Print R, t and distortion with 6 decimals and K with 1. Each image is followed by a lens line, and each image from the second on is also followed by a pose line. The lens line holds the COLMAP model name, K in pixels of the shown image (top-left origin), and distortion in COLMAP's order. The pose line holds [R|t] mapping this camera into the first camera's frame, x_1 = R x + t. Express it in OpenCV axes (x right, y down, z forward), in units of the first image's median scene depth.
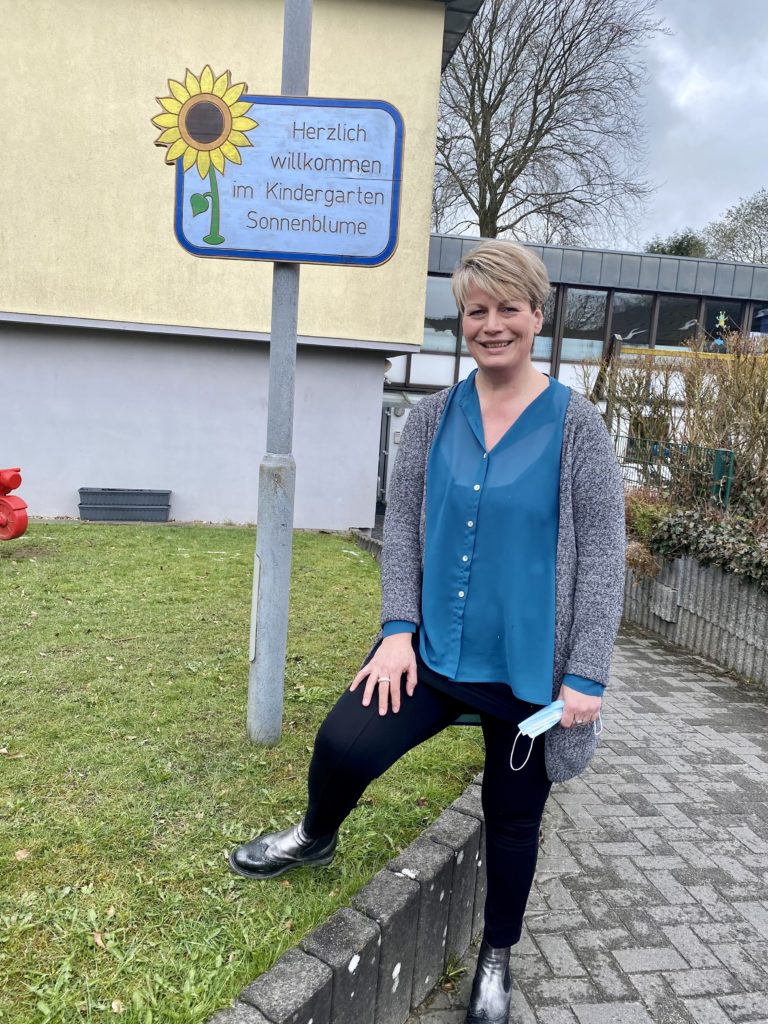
lens RADIAL K [[776.5, 0, 387.6], [0, 776.5, 507.4], [0, 0, 1]] dist [0.018572, 0.002551]
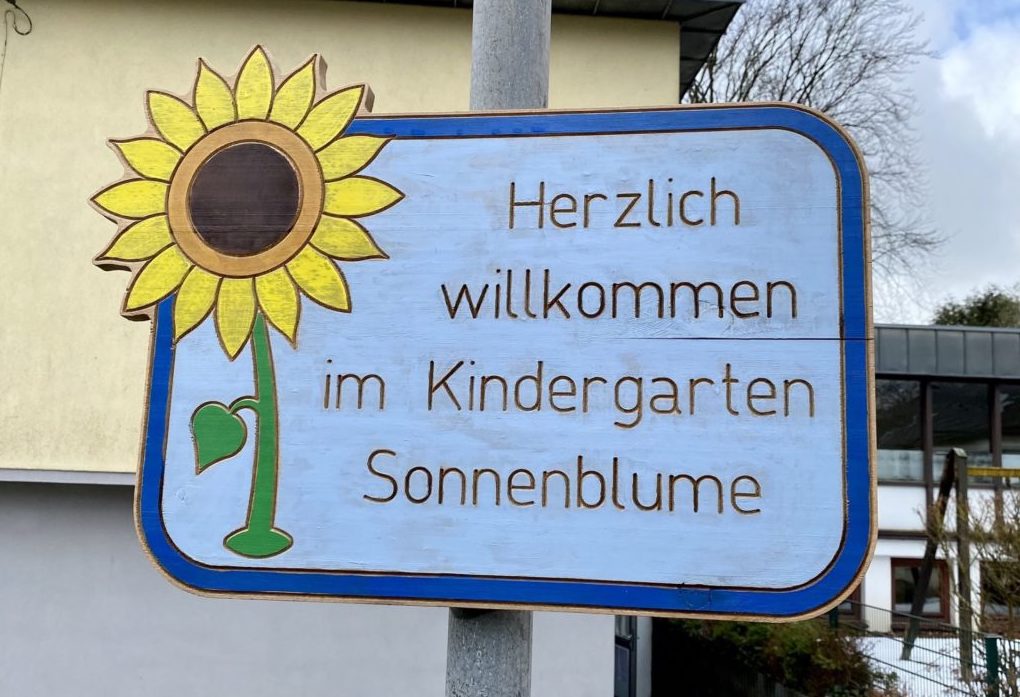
lens RADIAL K [[787.2, 0, 508.6], [0, 787.2, 349.8], [0, 0, 1]] dist [0.042603, -0.006870]
pose [[0.997447, -0.041397, -0.058196, -0.101334], [0.025838, 0.968842, -0.246329, -0.334511], [0.066580, 0.244197, 0.967437, 0.677053]]
